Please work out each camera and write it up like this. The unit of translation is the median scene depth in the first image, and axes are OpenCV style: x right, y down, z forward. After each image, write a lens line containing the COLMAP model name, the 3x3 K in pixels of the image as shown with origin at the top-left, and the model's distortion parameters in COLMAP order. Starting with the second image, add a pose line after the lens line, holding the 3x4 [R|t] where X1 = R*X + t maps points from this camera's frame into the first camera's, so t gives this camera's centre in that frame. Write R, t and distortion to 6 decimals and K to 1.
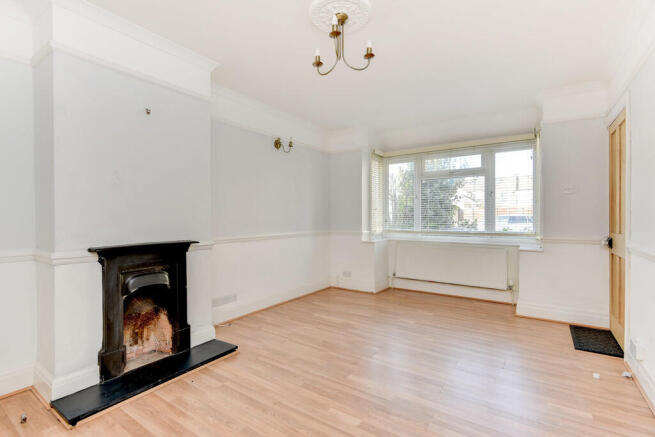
lens RADIAL K [[306.2, 0, 323.8], [0, 306.2, 216.7], [0, 0, 1]] dist [0.003712, -0.000813]
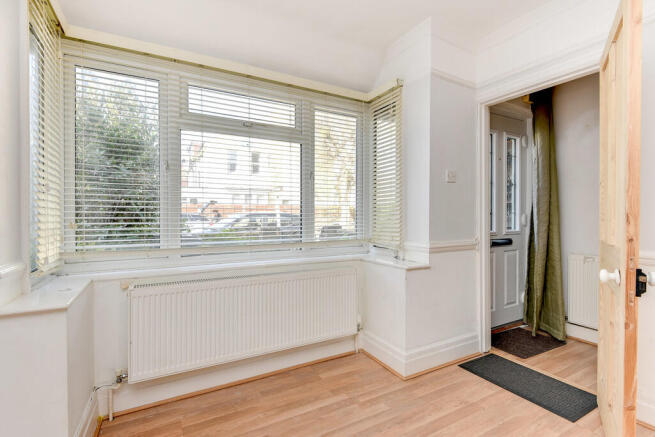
lens RADIAL K [[306.2, 0, 327.7], [0, 306.2, 218.8], [0, 0, 1]] dist [0.003712, -0.000813]
pose [[0.428781, -0.002832, 0.903404, 0.020448], [-0.002492, 0.999988, 0.004318, 0.007532], [-0.903405, -0.004103, 0.428768, 0.736381]]
